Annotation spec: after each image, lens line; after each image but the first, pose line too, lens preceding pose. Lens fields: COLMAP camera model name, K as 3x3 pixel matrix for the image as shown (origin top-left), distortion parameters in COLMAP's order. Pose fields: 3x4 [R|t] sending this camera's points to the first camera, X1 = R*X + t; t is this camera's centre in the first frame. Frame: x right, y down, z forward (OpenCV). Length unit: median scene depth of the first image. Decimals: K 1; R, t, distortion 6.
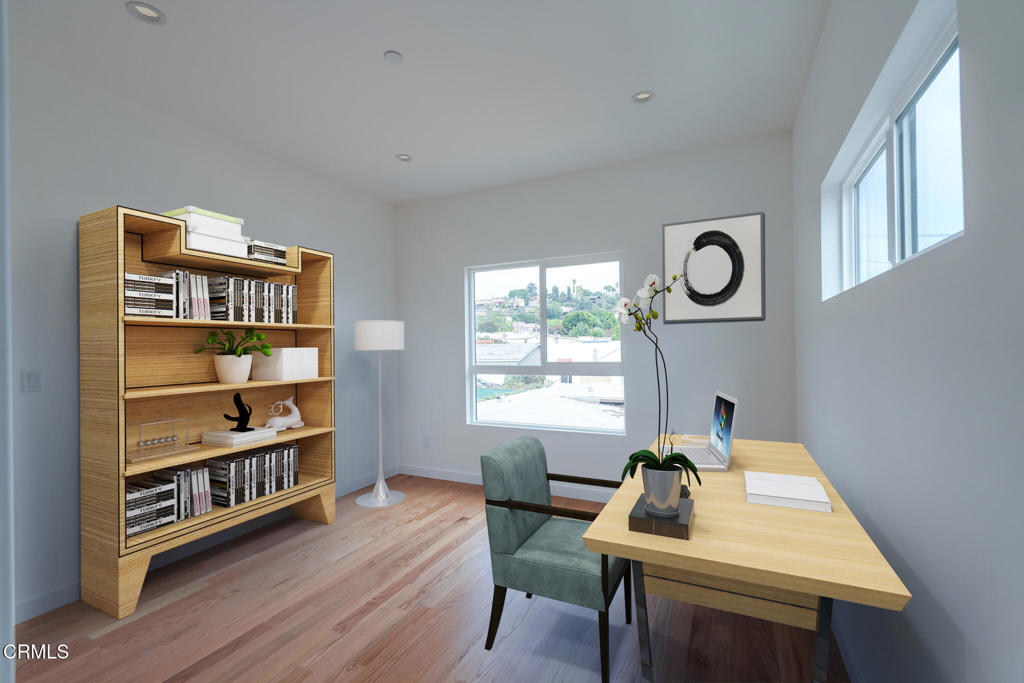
lens RADIAL K [[449.2, 0, 511.9], [0, 449.2, 345.9], [0, 0, 1]] dist [0.002525, 0.000463]
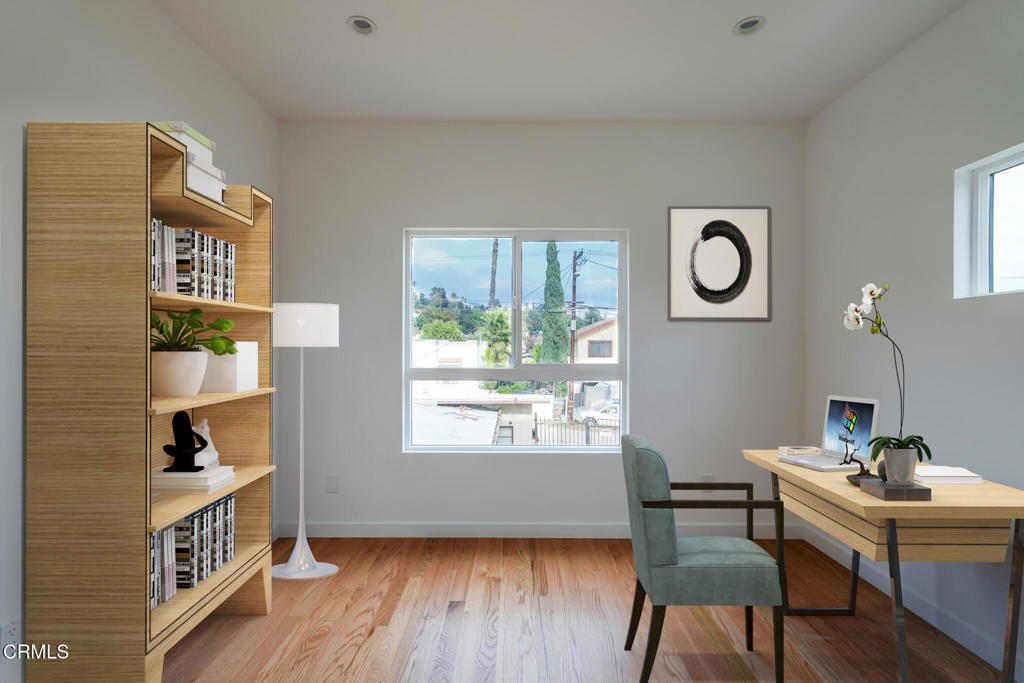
lens RADIAL K [[730.4, 0, 536.0], [0, 730.4, 339.3], [0, 0, 1]] dist [0.118600, -0.326316]
pose [[0.883558, 0.019928, 0.467897, -0.579783], [-0.018673, 0.999799, -0.007319, 0.000672], [-0.467949, -0.002270, 0.883753, -0.135212]]
